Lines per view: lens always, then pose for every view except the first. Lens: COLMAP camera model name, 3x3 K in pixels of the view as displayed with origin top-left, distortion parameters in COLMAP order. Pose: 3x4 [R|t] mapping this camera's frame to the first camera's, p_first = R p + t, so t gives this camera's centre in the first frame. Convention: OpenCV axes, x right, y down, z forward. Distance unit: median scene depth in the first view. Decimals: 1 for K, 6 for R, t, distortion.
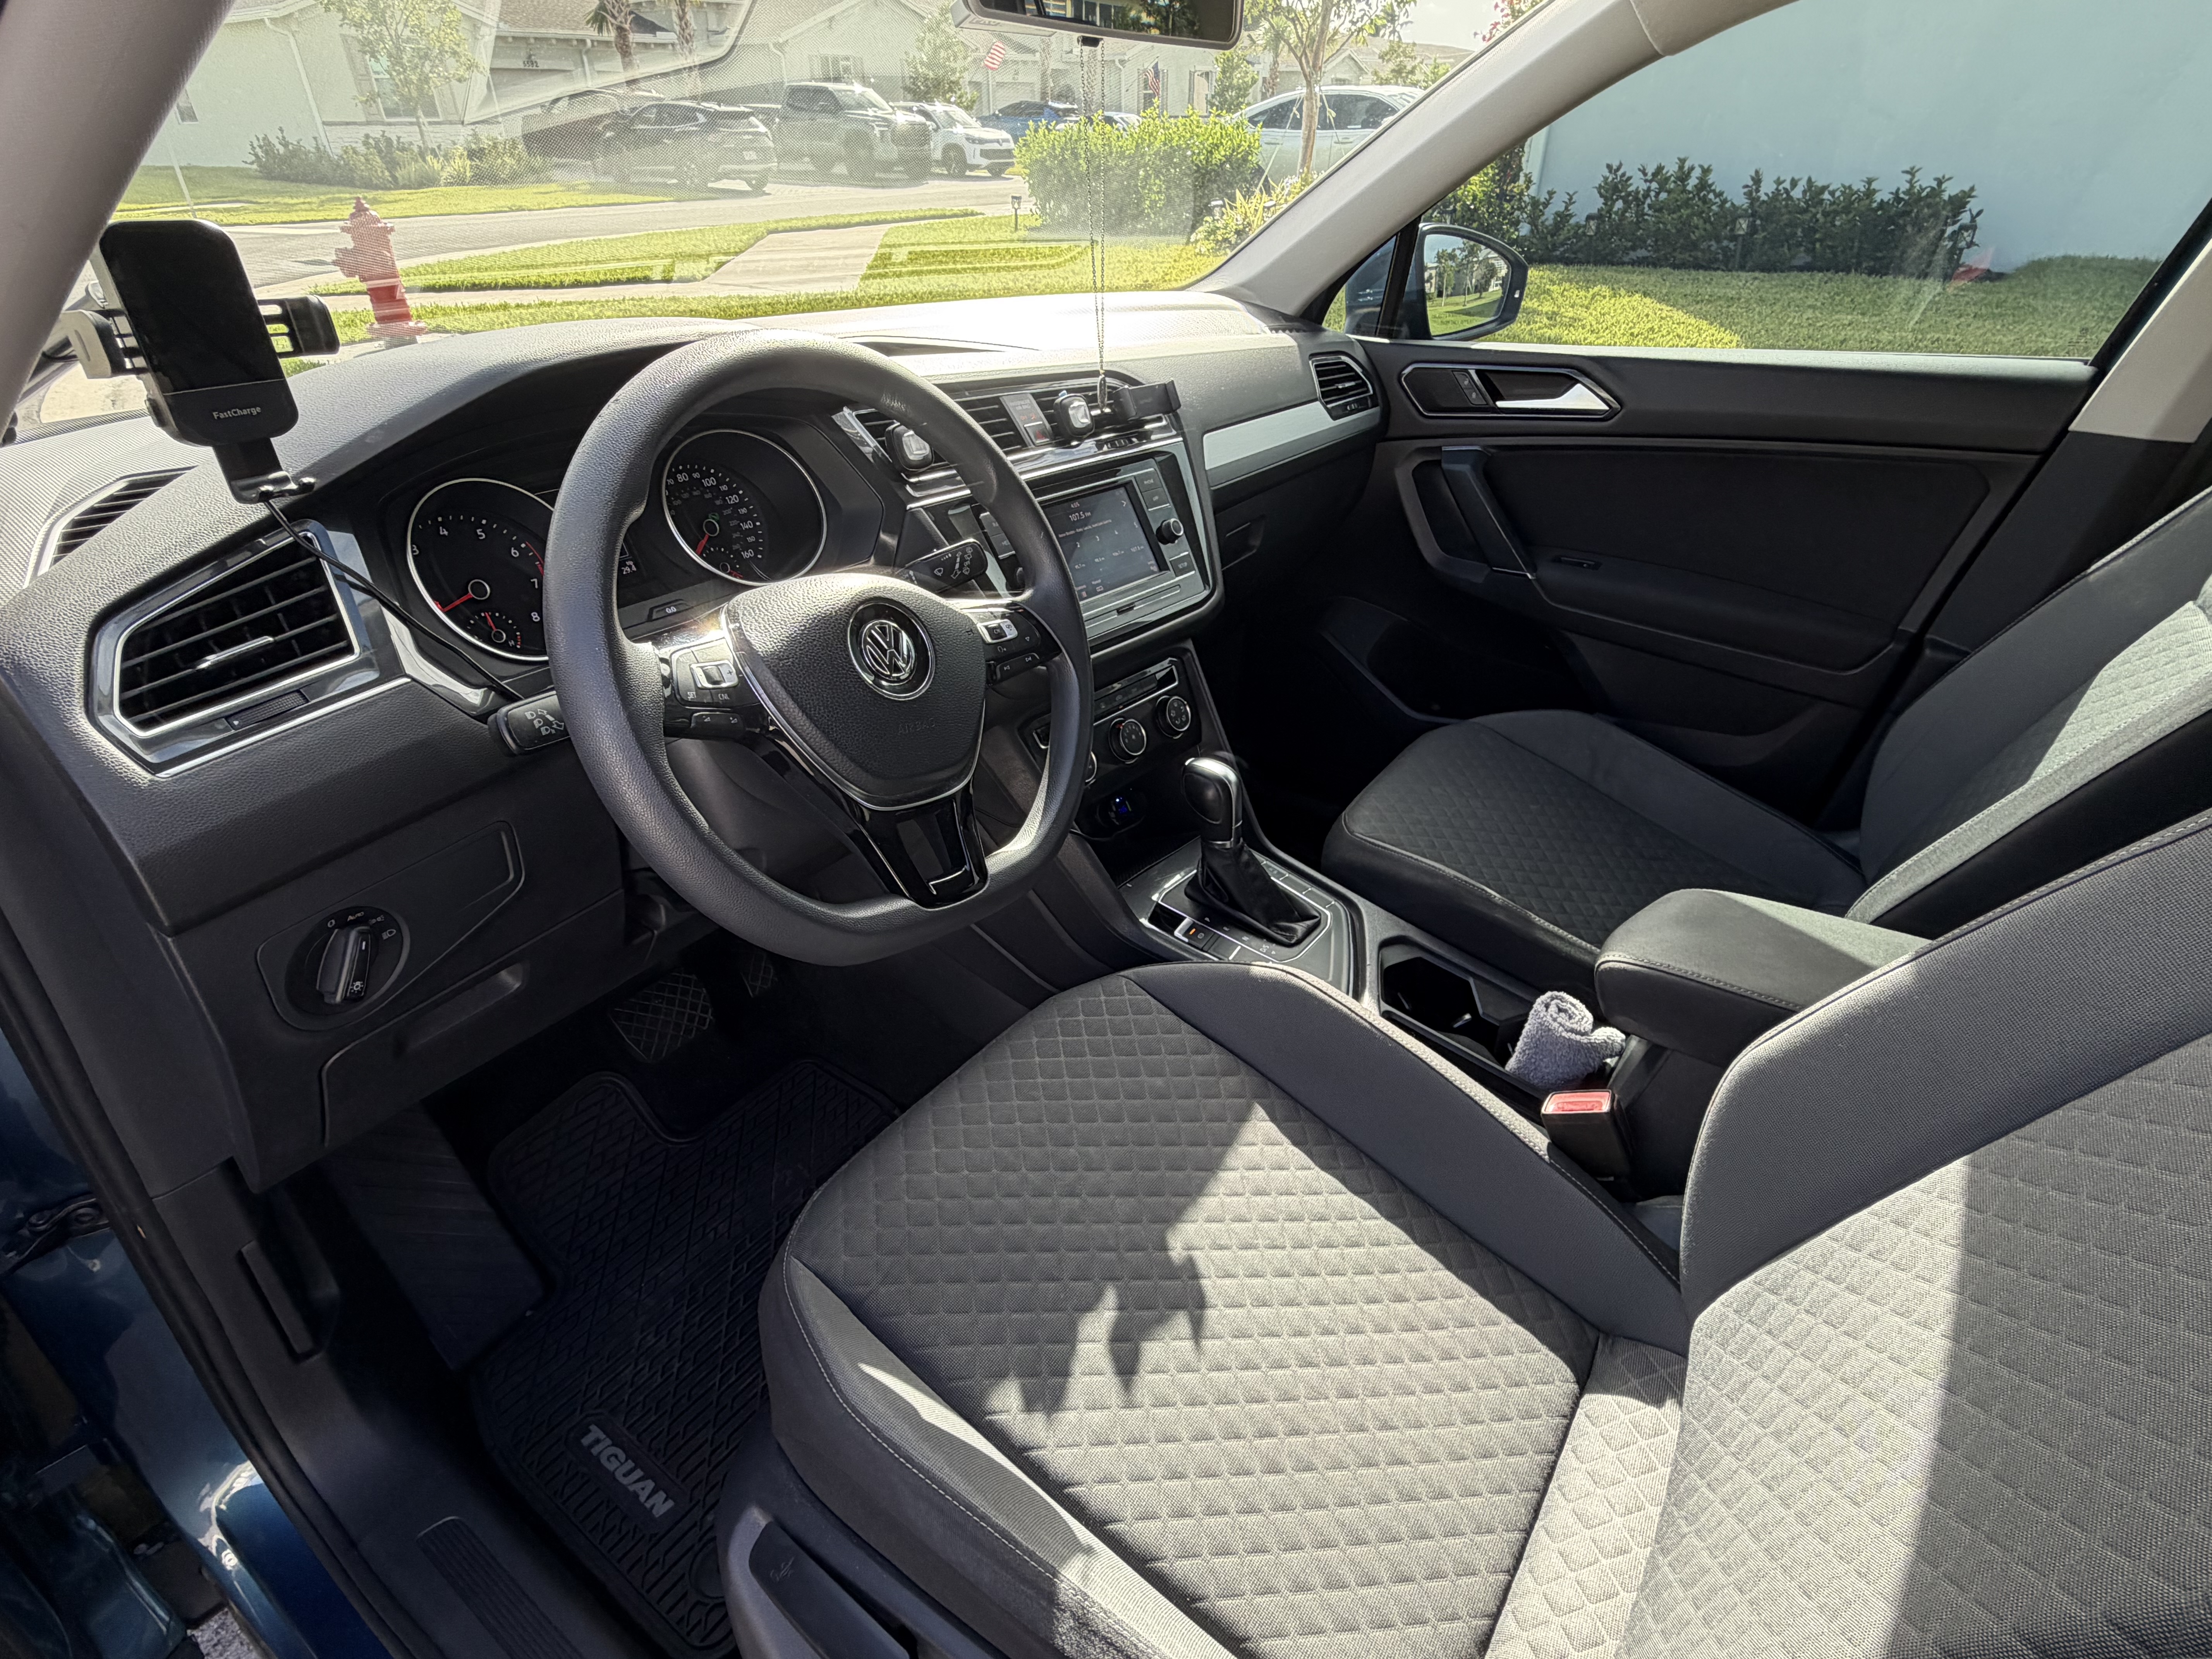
lens RADIAL K [[1111.3, 0, 1114.9], [0, 1111.3, 856.5], [0, 0, 1]] dist [0.000840, -0.001044]
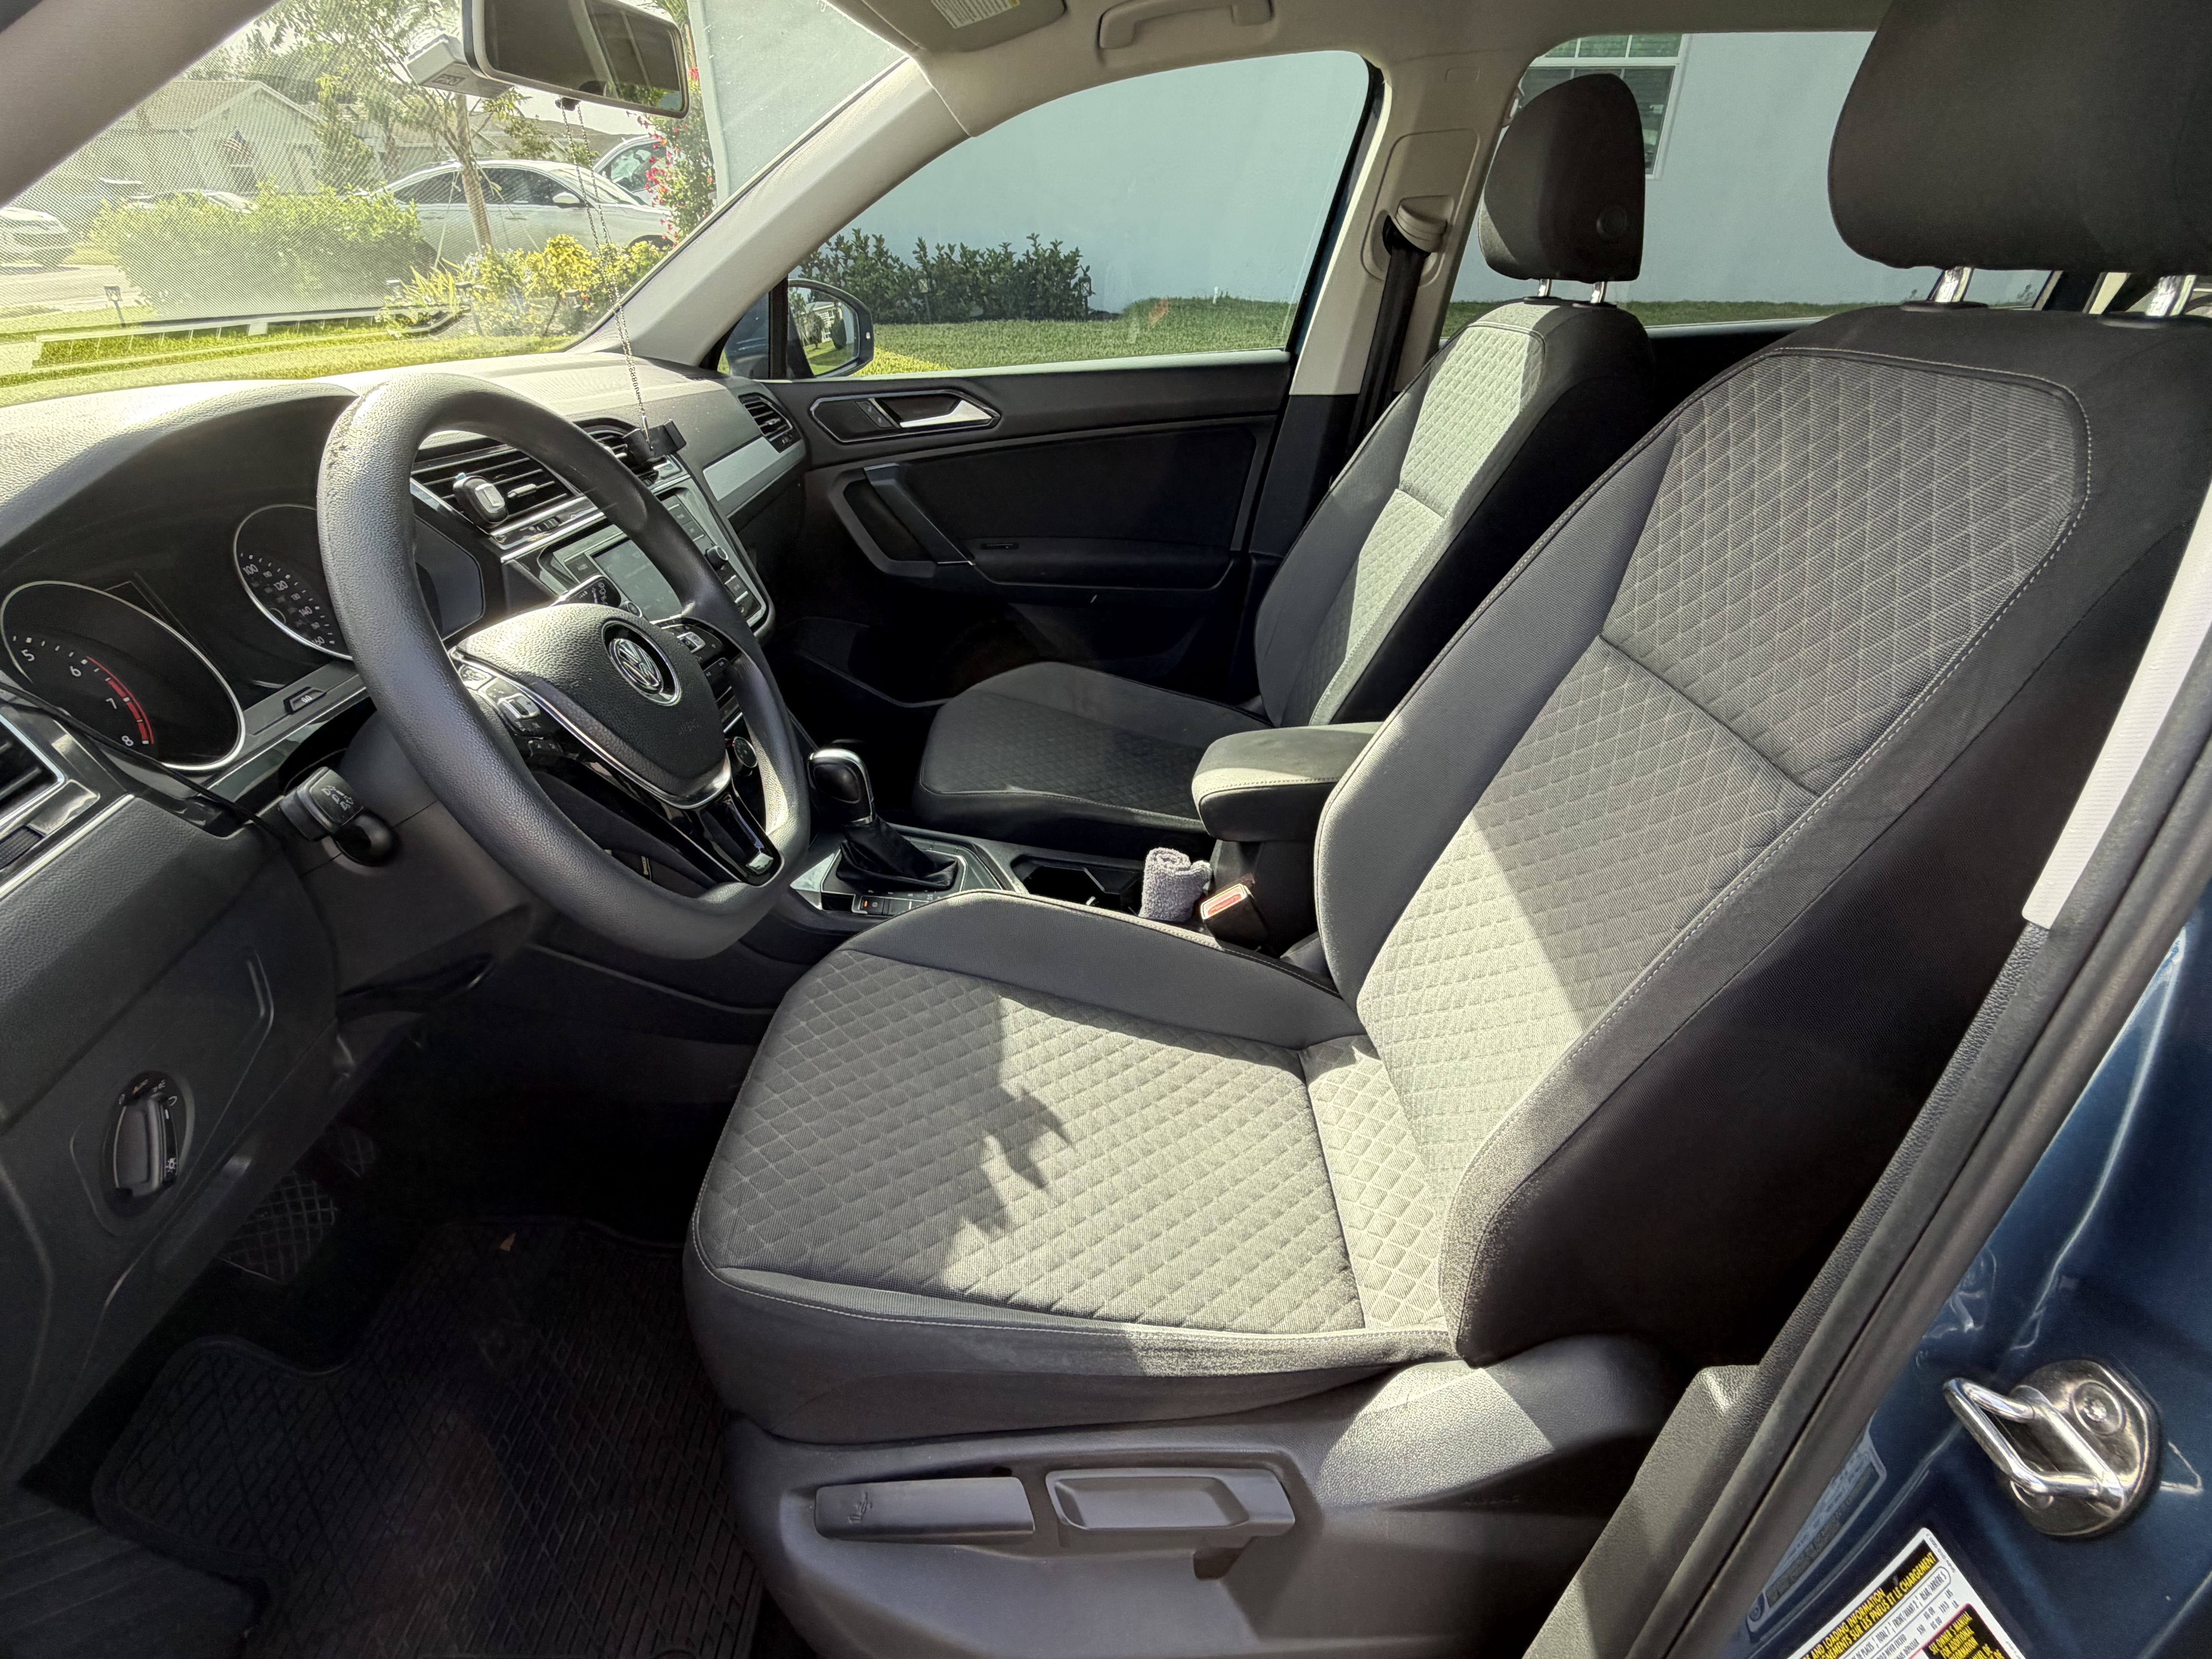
lens RADIAL K [[1087.0, 0, 1124.4], [0, 1087.0, 847.7], [0, 0, 1]] dist [0.000029, -0.002171]
pose [[0.806189, -0.302172, 0.508676, -0.202358], [0.325410, 0.944486, 0.045324, 0.039780], [-0.494133, 0.128989, 0.859764, -0.041208]]
